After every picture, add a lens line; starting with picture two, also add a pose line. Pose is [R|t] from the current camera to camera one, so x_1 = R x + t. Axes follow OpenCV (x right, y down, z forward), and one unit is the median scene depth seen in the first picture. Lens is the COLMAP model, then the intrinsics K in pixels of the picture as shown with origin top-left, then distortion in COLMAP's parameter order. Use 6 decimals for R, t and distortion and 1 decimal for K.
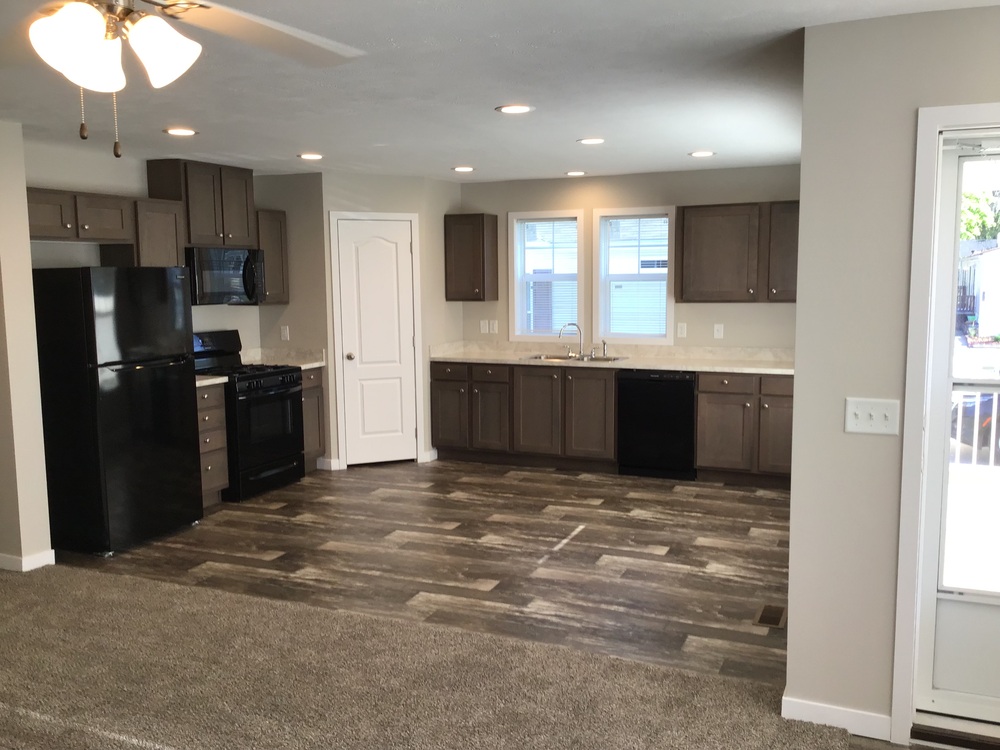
lens RADIAL K [[890.0, 0, 520.2], [0, 890.0, 381.8], [0, 0, 1]] dist [0.050422, -0.008701]
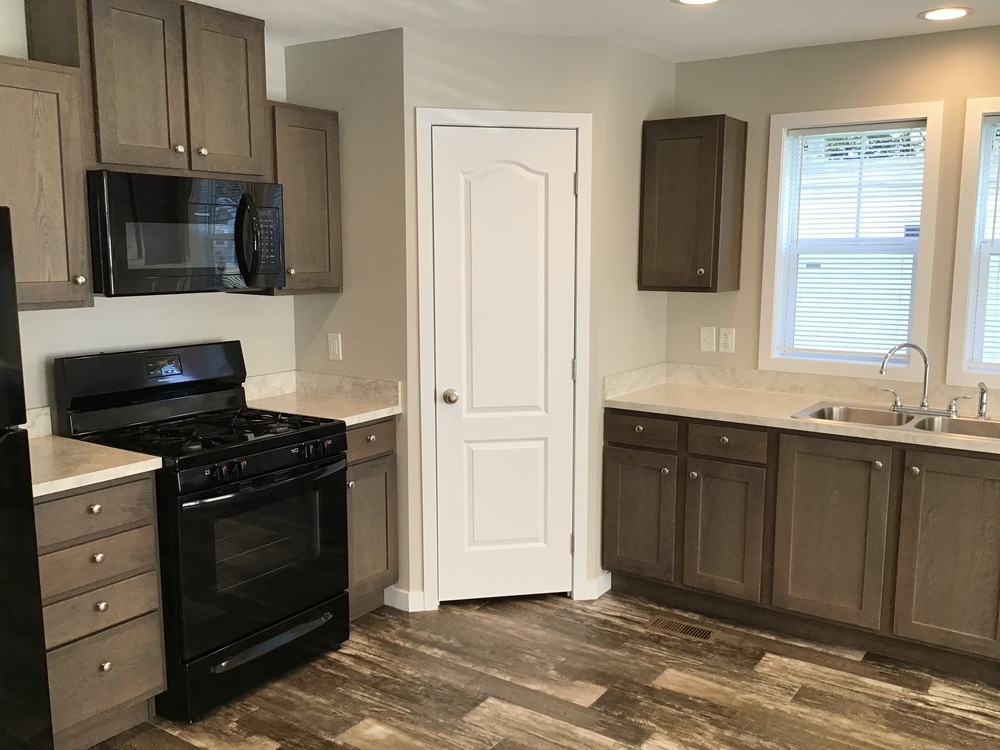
lens RADIAL K [[890.0, 0, 520.2], [0, 890.0, 381.8], [0, 0, 1]] dist [0.050422, -0.008701]
pose [[0.982473, 0.039613, -0.182145, -0.057380], [-0.033851, 0.998827, 0.034632, -0.055928], [0.183304, -0.027859, 0.982662, 0.500721]]
